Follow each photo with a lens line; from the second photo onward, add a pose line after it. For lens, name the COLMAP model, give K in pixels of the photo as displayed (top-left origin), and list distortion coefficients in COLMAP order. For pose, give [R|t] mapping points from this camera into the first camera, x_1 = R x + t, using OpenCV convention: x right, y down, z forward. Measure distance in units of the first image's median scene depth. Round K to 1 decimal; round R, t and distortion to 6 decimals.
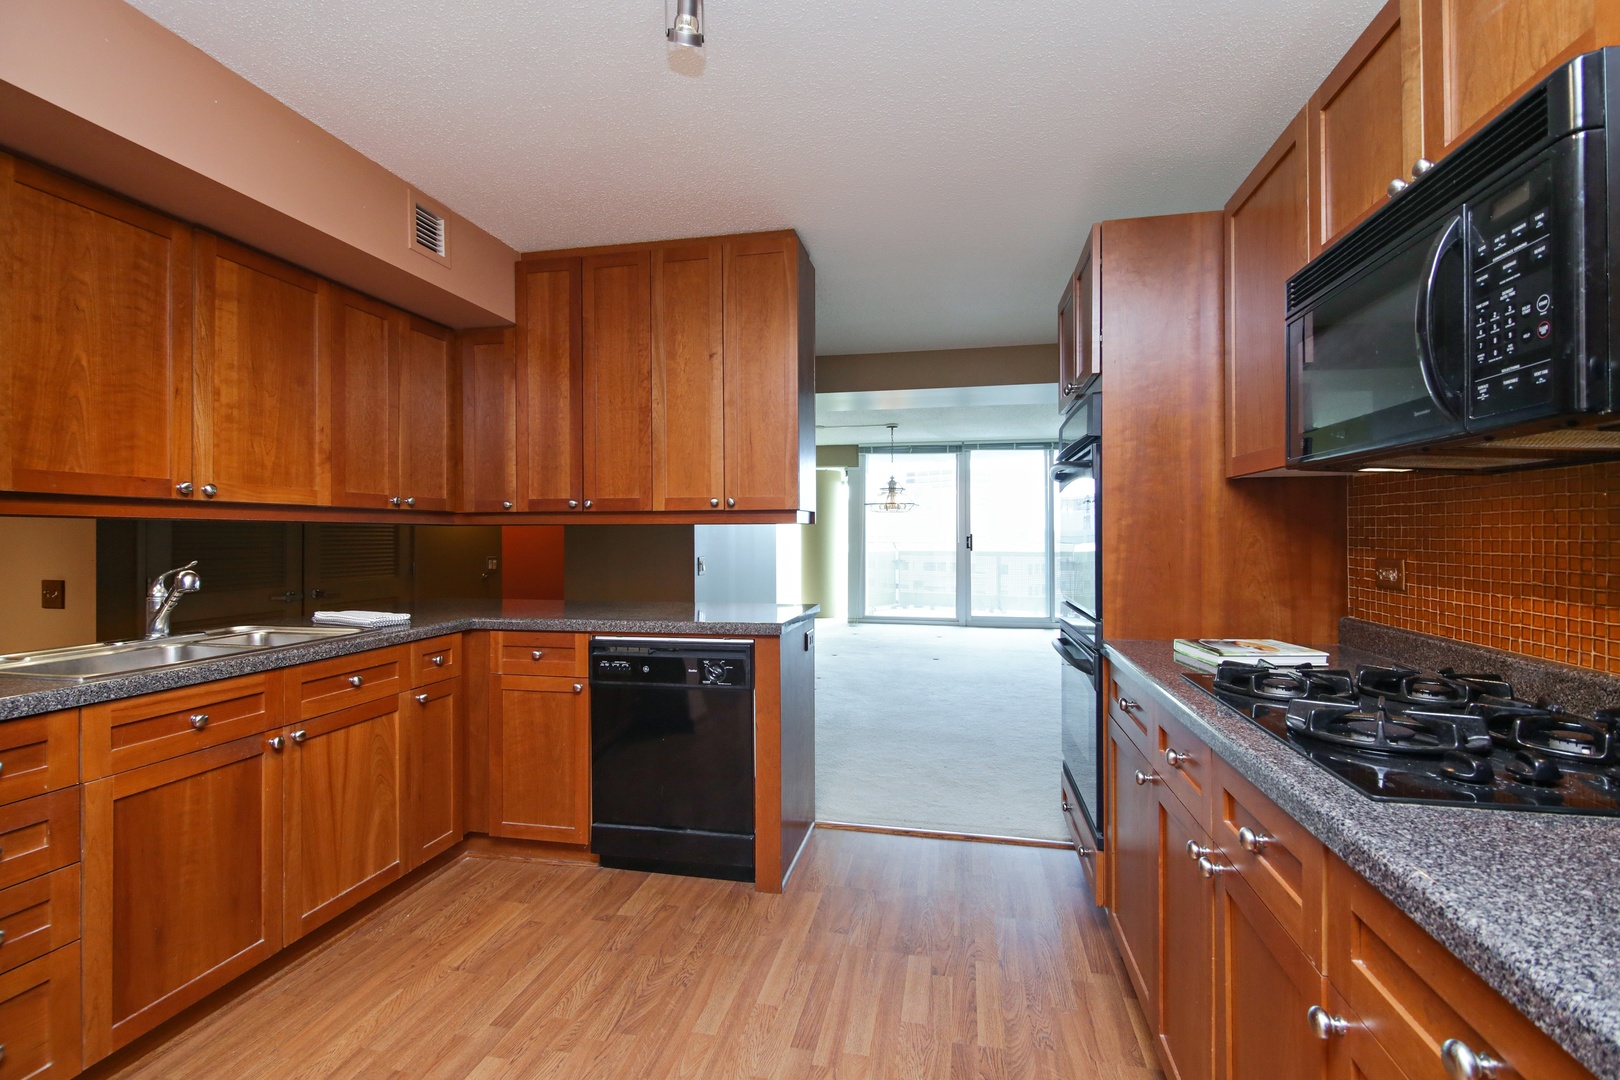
lens RADIAL K [[715.1, 0, 814.7], [0, 715.1, 531.6], [0, 0, 1]] dist [0.000826, -0.000267]
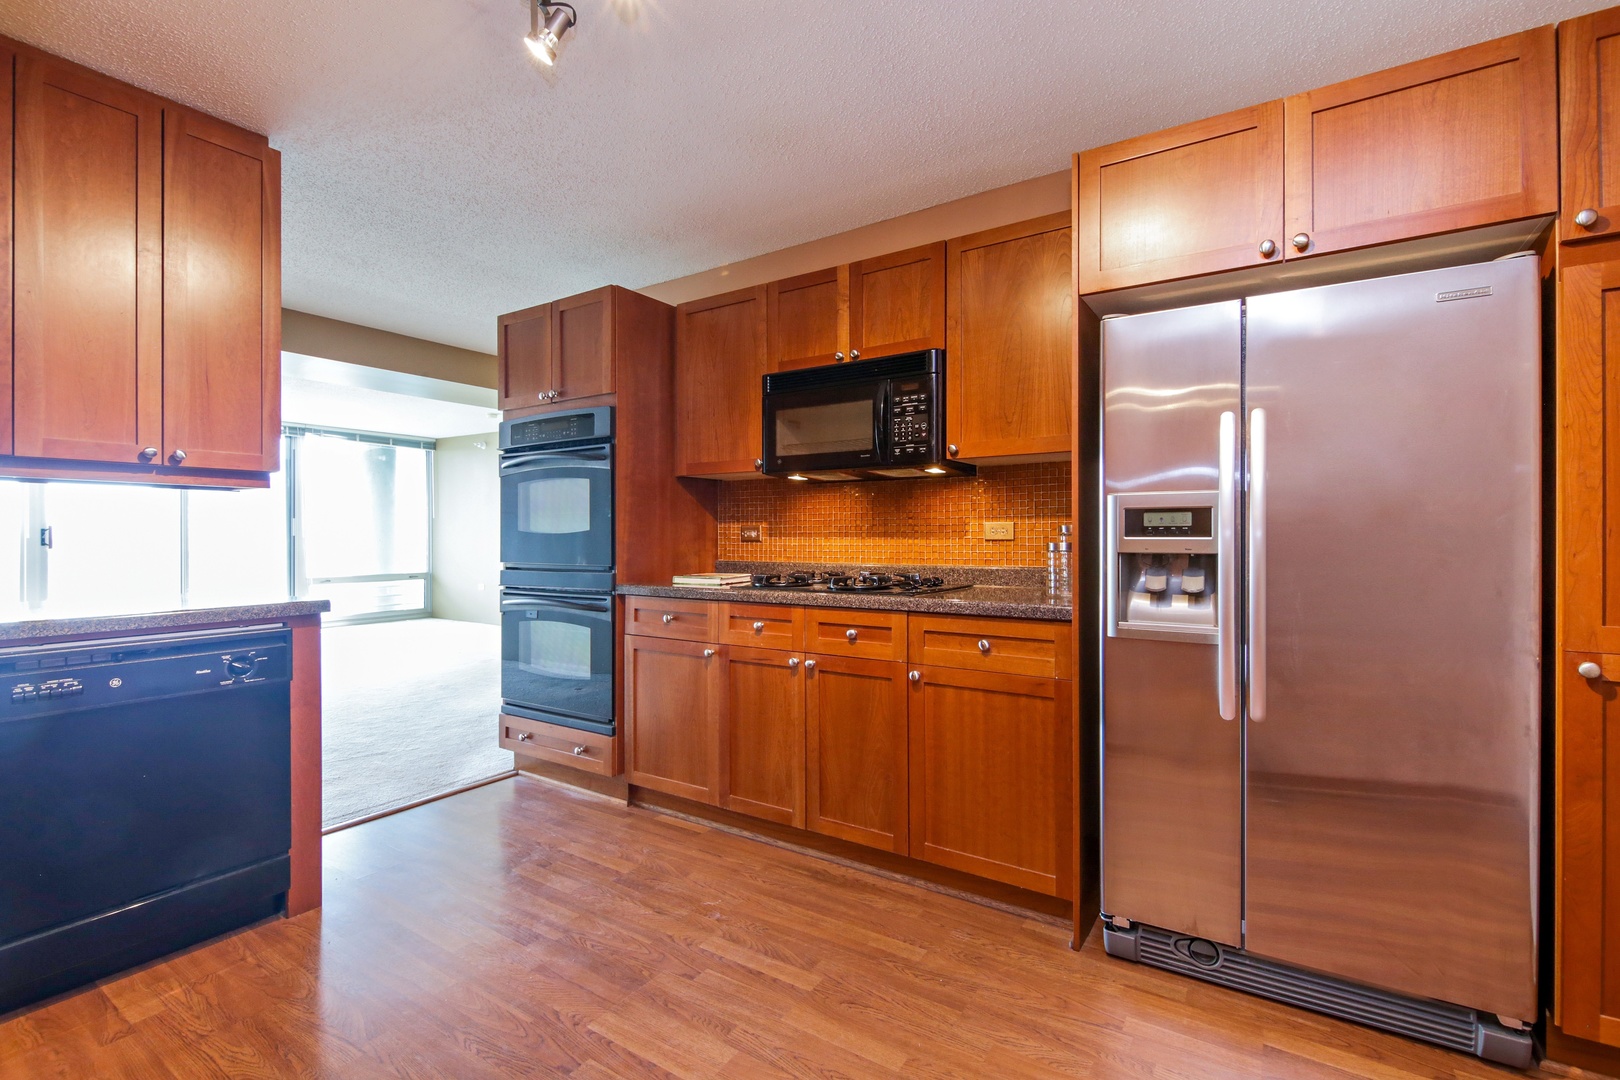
lens RADIAL K [[715.1, 0, 814.7], [0, 715.1, 531.6], [0, 0, 1]] dist [0.000826, -0.000267]
pose [[0.378342, 0.004871, 0.925653, -0.888479], [-0.002785, 0.999988, -0.004124, 0.063045], [-0.925662, -0.001018, 0.378351, 0.137846]]
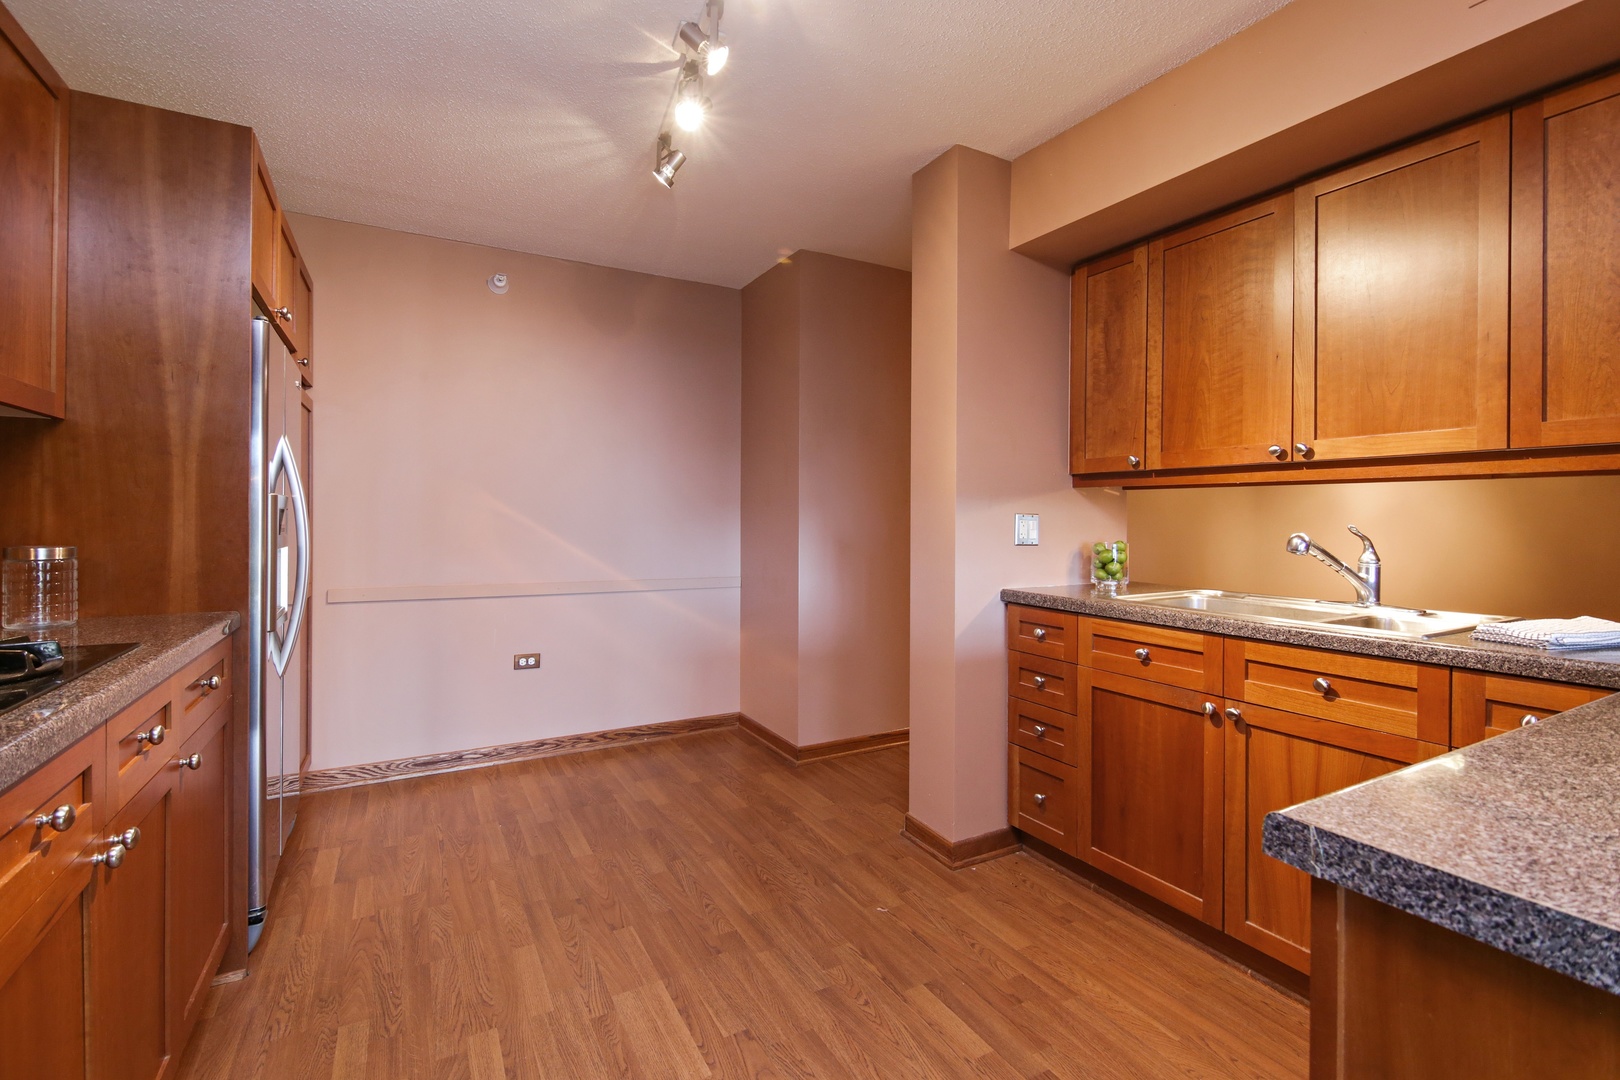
lens RADIAL K [[726.3, 0, 808.3], [0, 726.3, 518.6], [0, 0, 1]] dist [0.002551, -0.000018]
pose [[-0.765750, -0.003080, -0.643131, 0.318924], [-0.001229, 0.999994, -0.003325, 0.042832], [0.643137, -0.001756, -0.765749, 1.485348]]
